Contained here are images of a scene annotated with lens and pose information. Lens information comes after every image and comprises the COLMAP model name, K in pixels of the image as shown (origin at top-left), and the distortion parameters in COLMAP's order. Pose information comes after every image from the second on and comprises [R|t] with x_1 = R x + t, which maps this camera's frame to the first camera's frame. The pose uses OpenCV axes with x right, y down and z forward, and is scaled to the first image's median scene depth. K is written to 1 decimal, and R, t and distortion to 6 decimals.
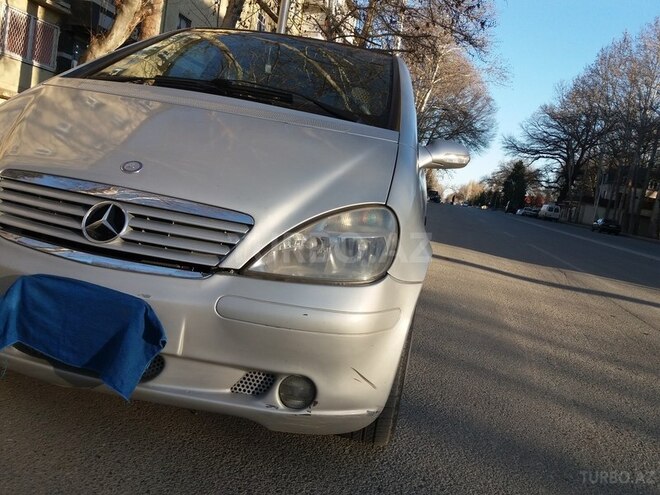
lens RADIAL K [[526.0, 0, 330.0], [0, 526.0, 247.5], [0, 0, 1]] dist [-0.003016, -0.002789]
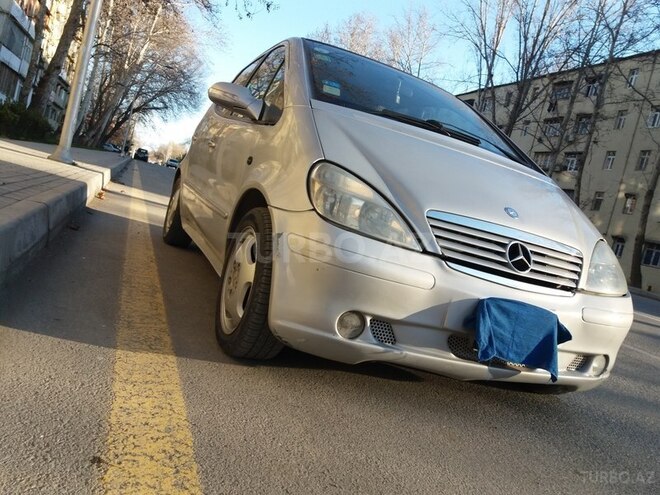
lens RADIAL K [[526.0, 0, 330.0], [0, 526.0, 247.5], [0, 0, 1]] dist [-0.003016, -0.002789]
pose [[0.858535, 0.003437, 0.512744, -1.543489], [-0.039205, 0.997490, 0.058958, -0.133941], [-0.511254, -0.070719, 0.856515, 0.083249]]
